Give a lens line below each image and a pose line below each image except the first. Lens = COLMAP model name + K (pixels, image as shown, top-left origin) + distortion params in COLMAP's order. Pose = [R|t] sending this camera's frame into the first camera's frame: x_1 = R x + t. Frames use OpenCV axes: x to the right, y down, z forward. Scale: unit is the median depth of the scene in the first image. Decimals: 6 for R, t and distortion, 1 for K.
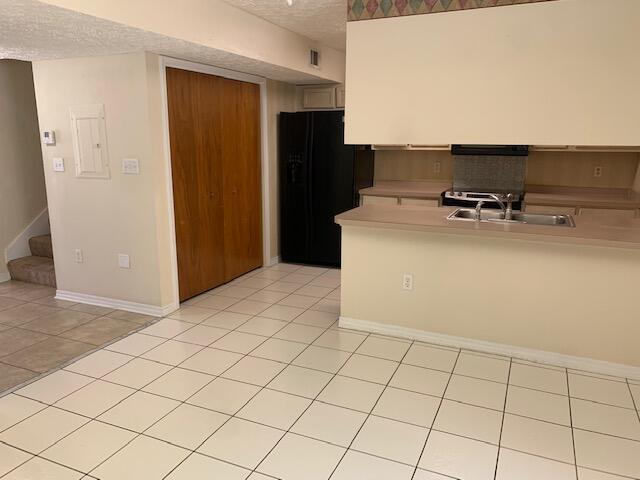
lens RADIAL K [[495.4, 0, 319.0], [0, 495.4, 239.8], [0, 0, 1]] dist [-0.011323, -0.005030]
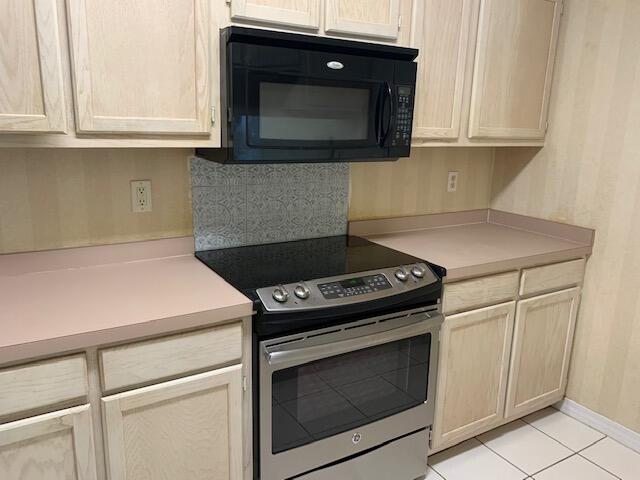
lens RADIAL K [[495.4, 0, 318.7], [0, 495.4, 240.2], [0, 0, 1]] dist [-0.011323, -0.005030]
pose [[0.578274, -0.173600, 0.797159, 0.045692], [0.138082, 0.983828, 0.114084, -0.151926], [-0.804073, 0.044102, 0.592893, 0.775144]]
